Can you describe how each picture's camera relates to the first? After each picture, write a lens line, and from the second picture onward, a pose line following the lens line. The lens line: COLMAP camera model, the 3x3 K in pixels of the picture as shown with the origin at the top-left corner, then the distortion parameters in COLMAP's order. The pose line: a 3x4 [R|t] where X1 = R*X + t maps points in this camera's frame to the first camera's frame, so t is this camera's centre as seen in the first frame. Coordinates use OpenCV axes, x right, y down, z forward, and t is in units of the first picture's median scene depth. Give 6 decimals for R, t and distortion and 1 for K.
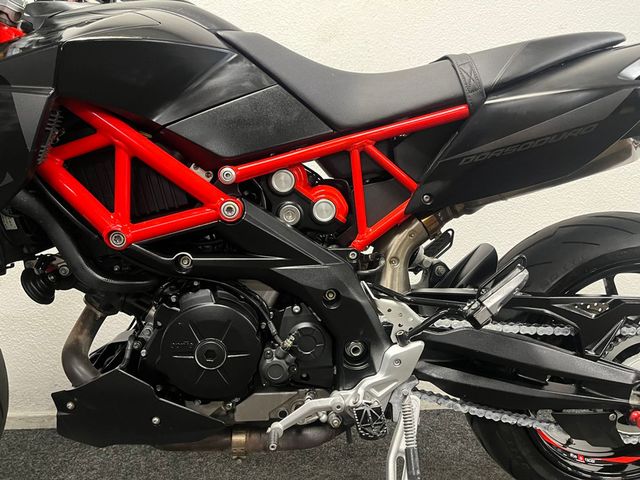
lens RADIAL K [[485.2, 0, 320.0], [0, 485.2, 240.0], [0, 0, 1]] dist [0.077590, -0.097872]
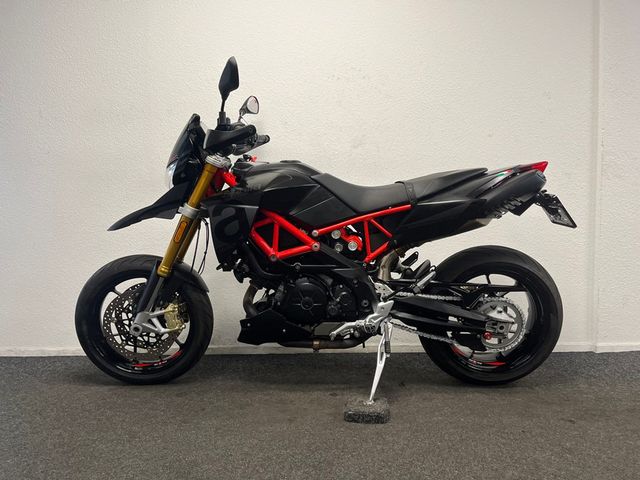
lens RADIAL K [[485.2, 0, 320.0], [0, 485.2, 240.0], [0, 0, 1]] dist [0.077590, -0.097872]
pose [[0.997438, 0.006623, -0.071222, 0.017795], [-0.007493, 0.999900, -0.011959, -0.060603], [0.071136, 0.012462, 0.997389, -1.427210]]
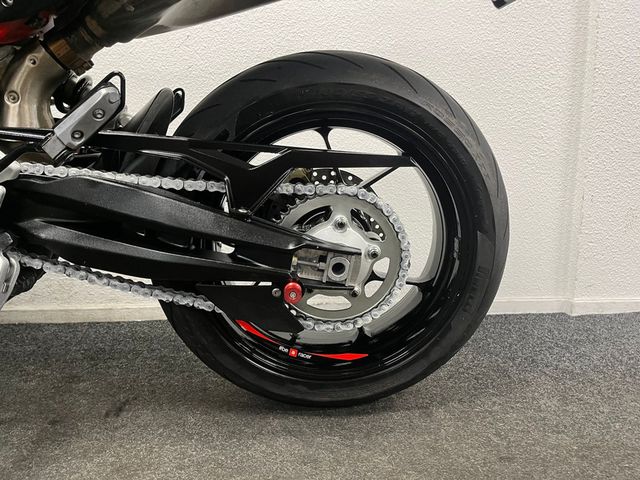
lens RADIAL K [[492.1, 0, 320.0], [0, 492.1, 240.0], [0, 0, 1]] dist [0.059580, -0.106126]
pose [[0.999889, 0.014879, -0.001045, 0.708590], [-0.014709, 0.995257, 0.096166, 0.205930], [0.002471, -0.096140, 0.995365, 0.205517]]
